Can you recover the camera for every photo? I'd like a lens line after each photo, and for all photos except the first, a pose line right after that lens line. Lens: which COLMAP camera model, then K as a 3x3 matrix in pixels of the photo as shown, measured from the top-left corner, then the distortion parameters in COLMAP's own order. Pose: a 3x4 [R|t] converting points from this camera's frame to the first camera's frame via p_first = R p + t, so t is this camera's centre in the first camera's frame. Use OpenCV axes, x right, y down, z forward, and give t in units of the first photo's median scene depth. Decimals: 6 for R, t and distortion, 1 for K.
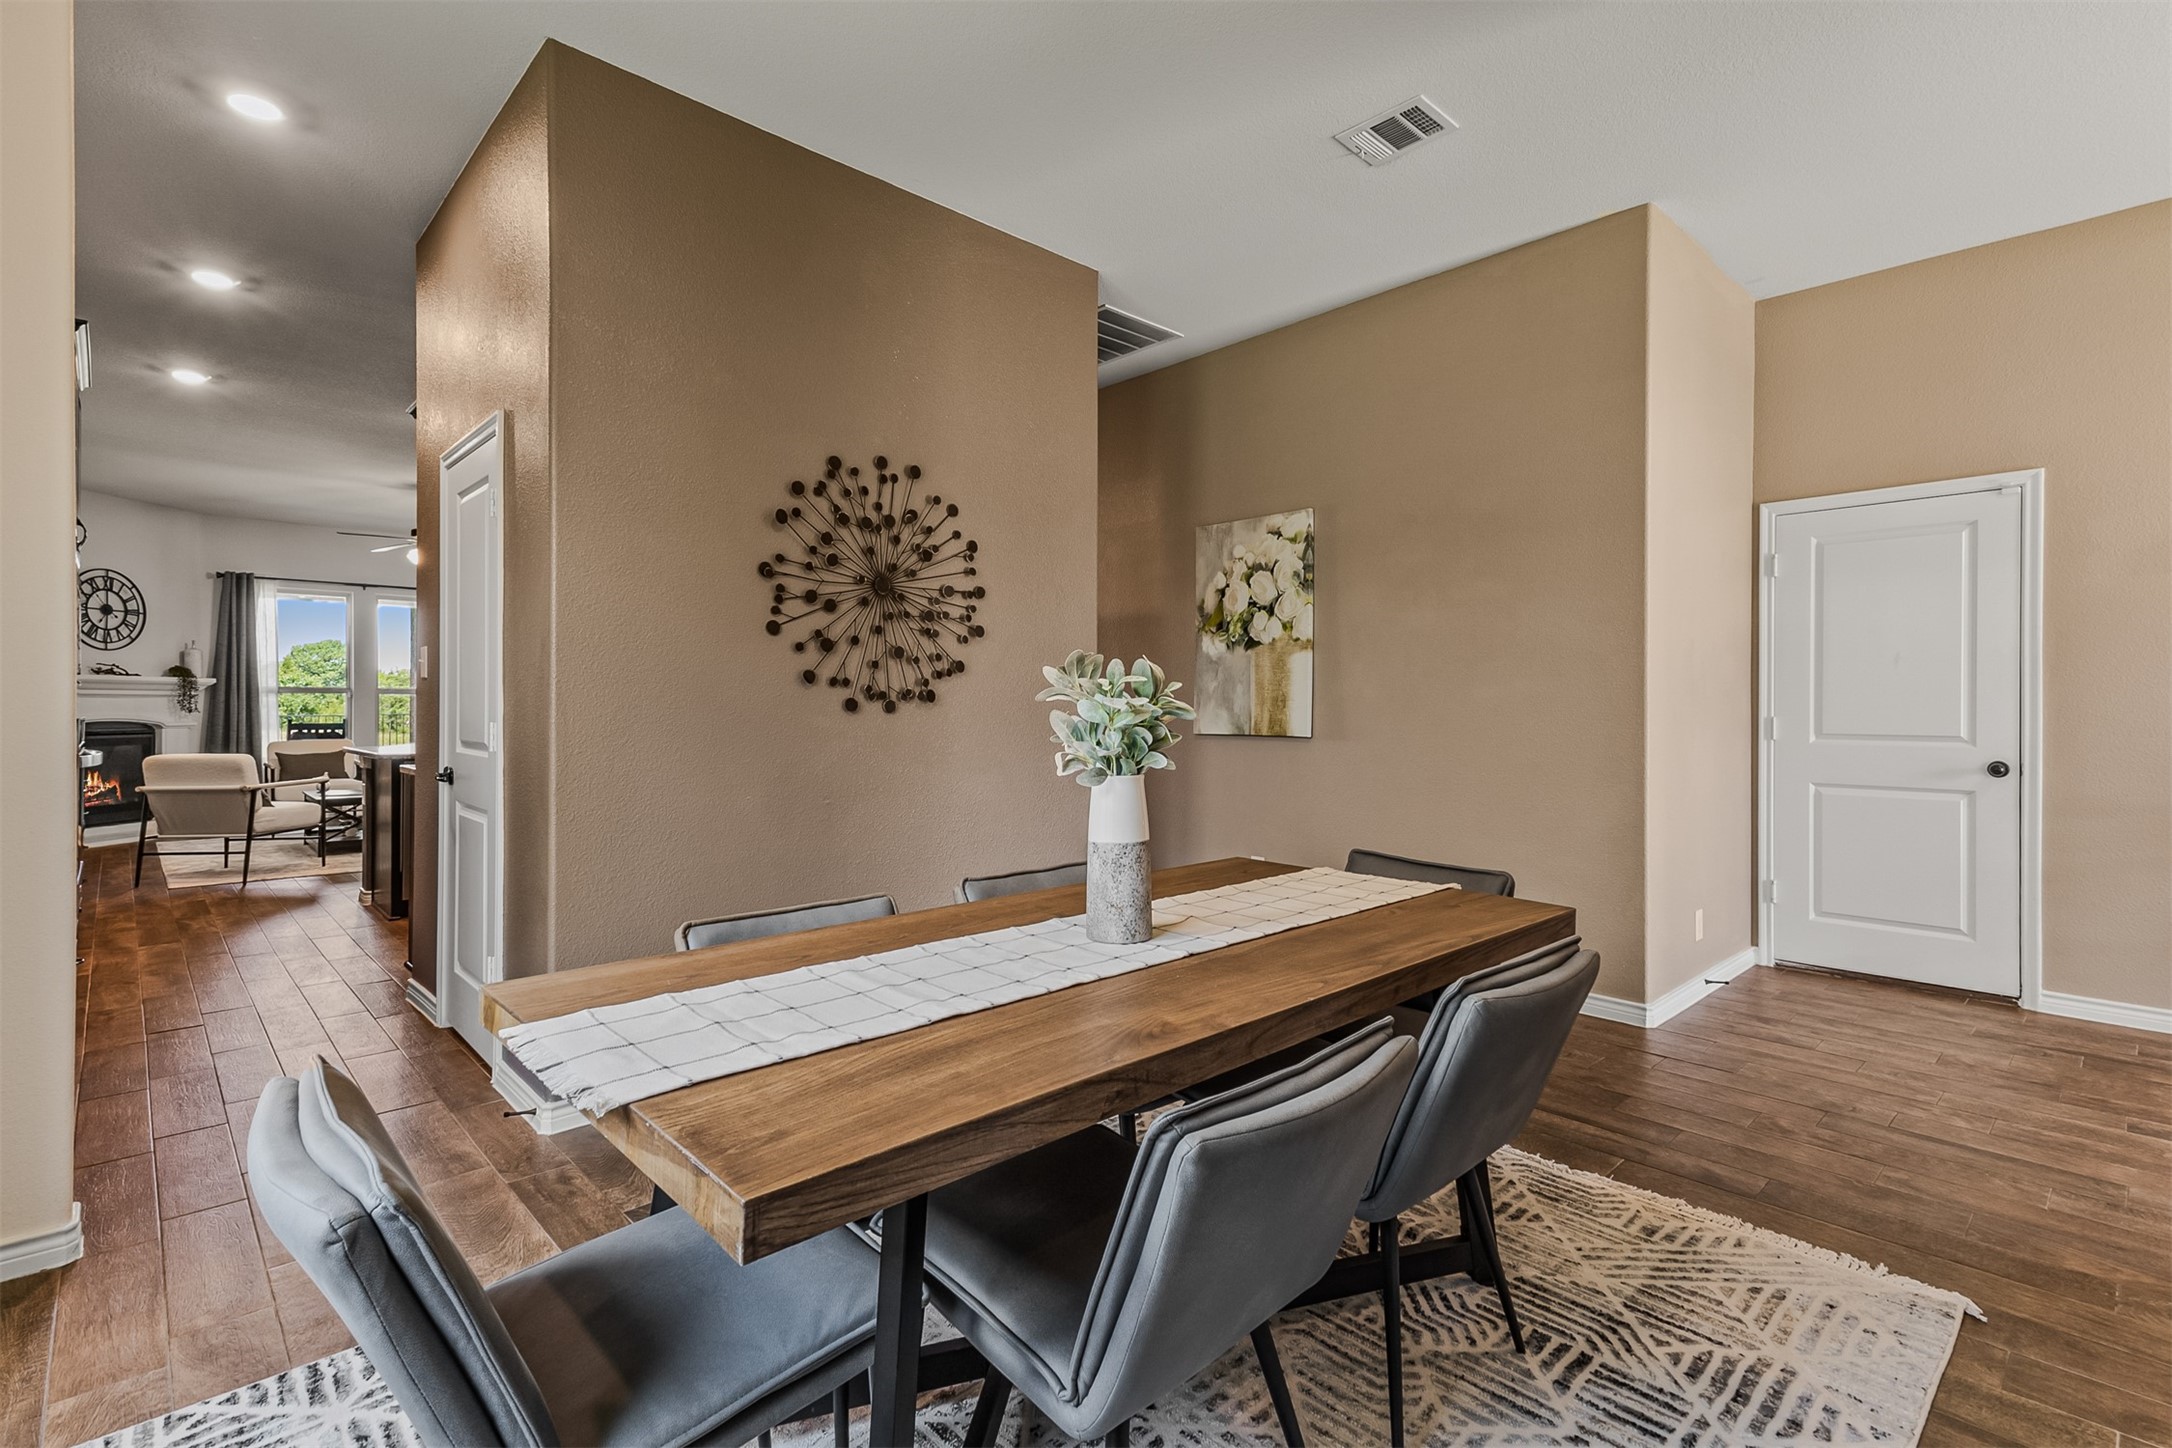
lens RADIAL K [[1010.1, 0, 1093.1], [0, 1010.1, 706.9], [0, 0, 1]] dist [0.025650, -0.006636]
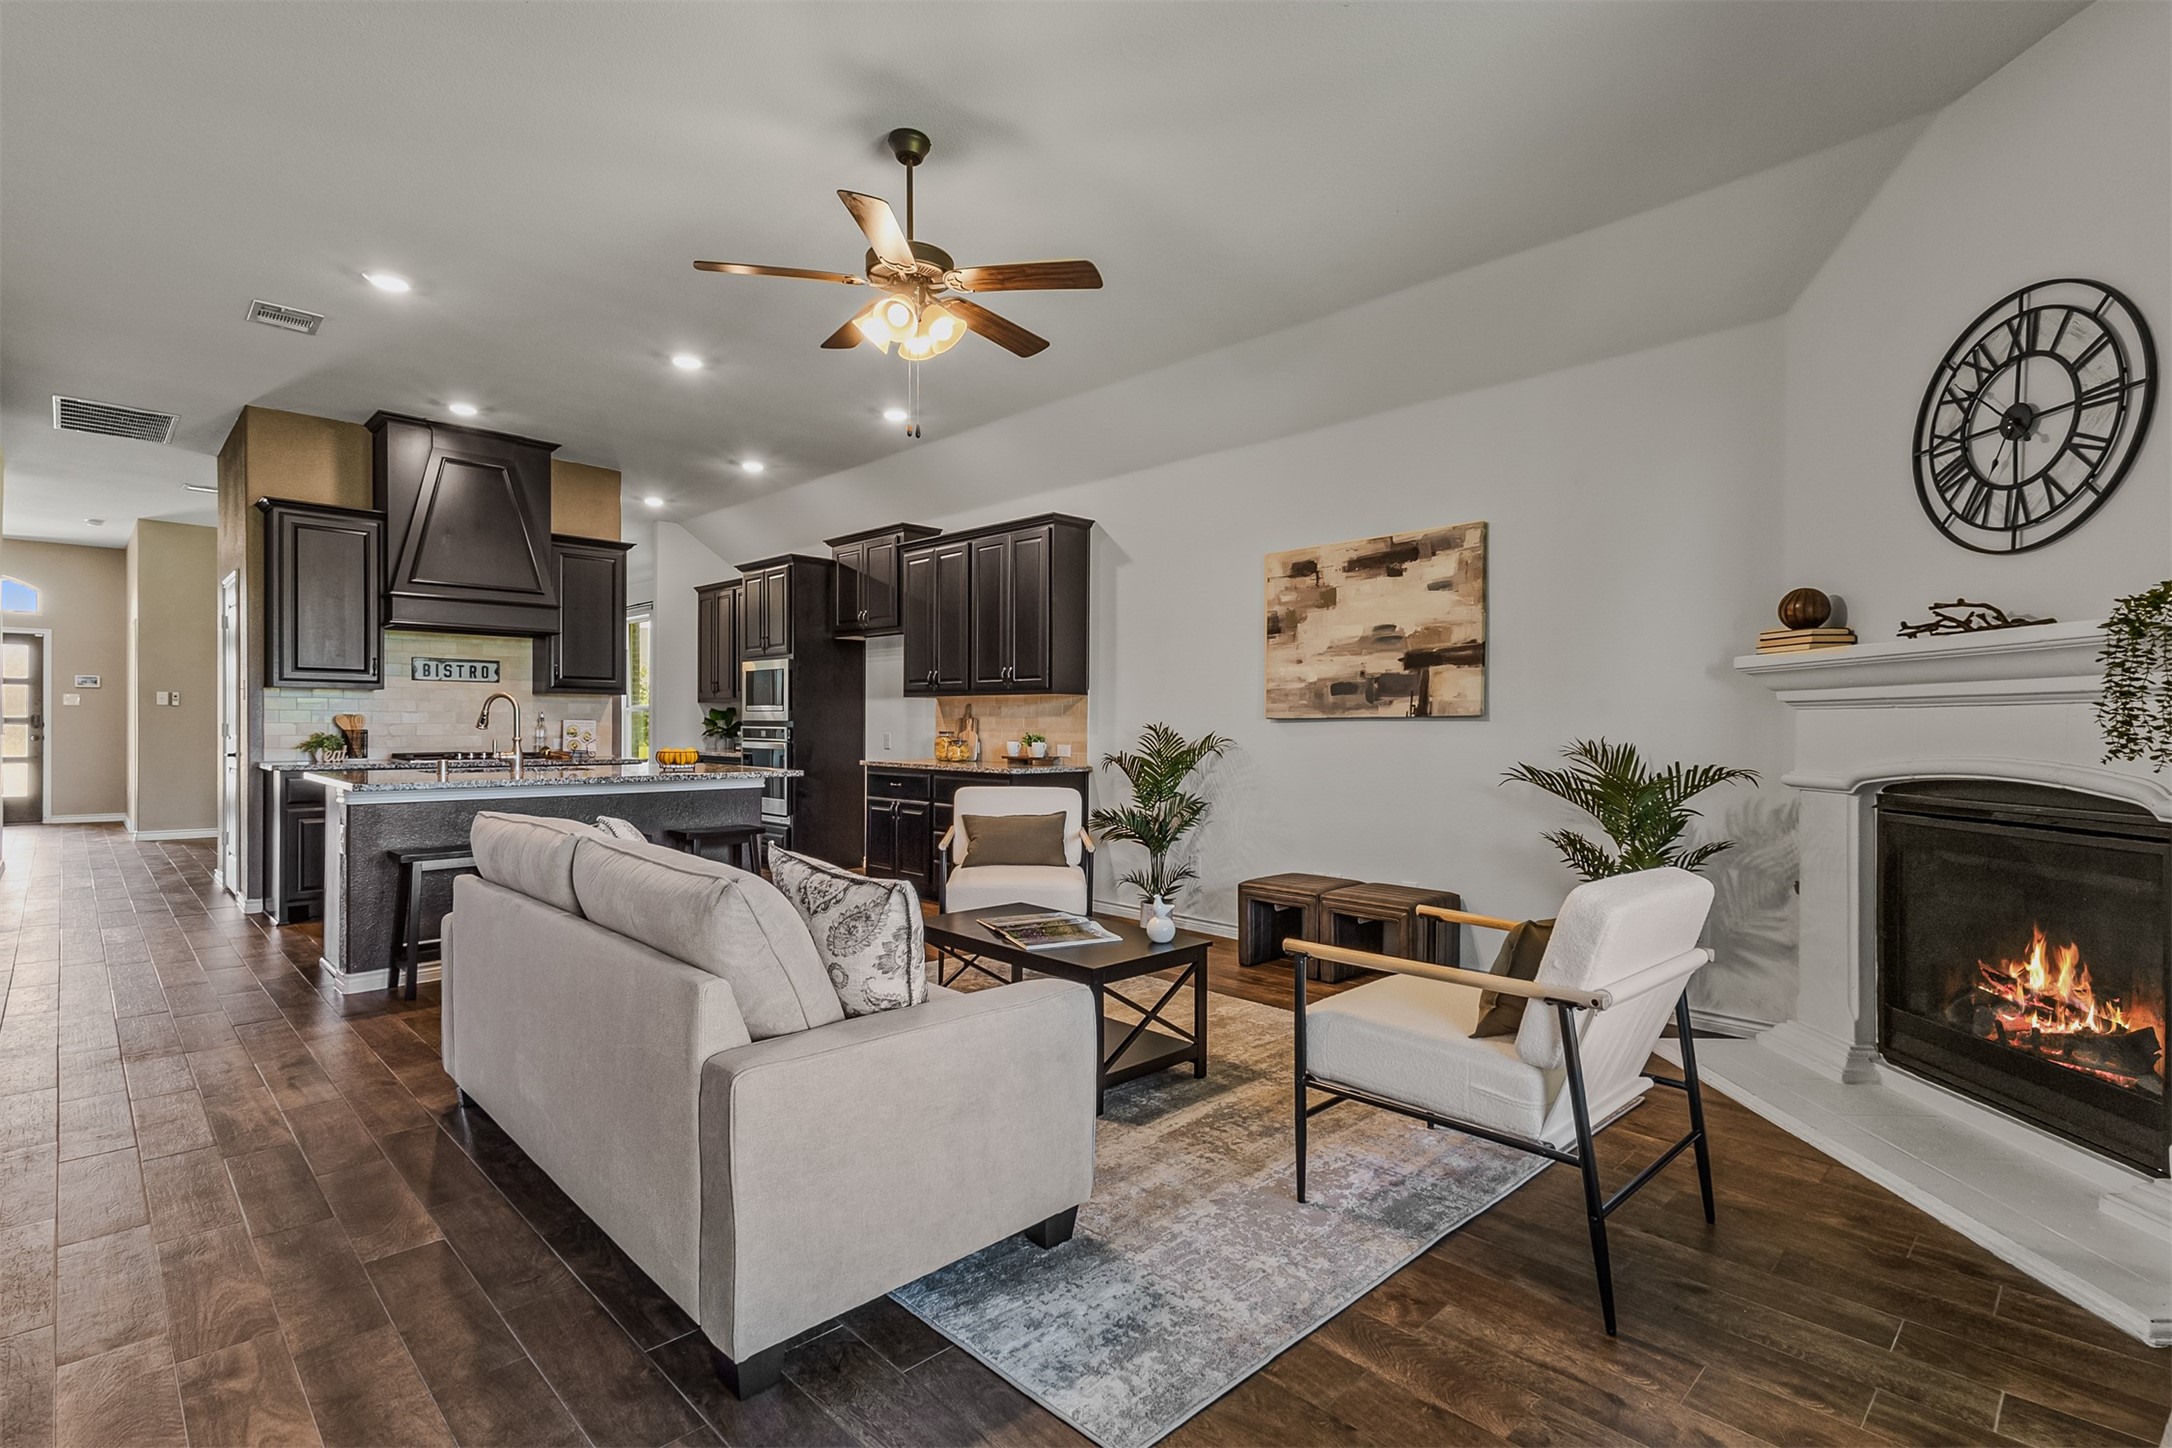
lens RADIAL K [[1010.1, 0, 1074.2], [0, 1010.1, 729.6], [0, 0, 1]] dist [0.025650, -0.006636]
pose [[-0.999950, -0.006777, -0.007290, -0.647310], [-0.006814, 0.999964, 0.004974, -0.001319], [0.007256, 0.005023, -0.999961, 1.258004]]
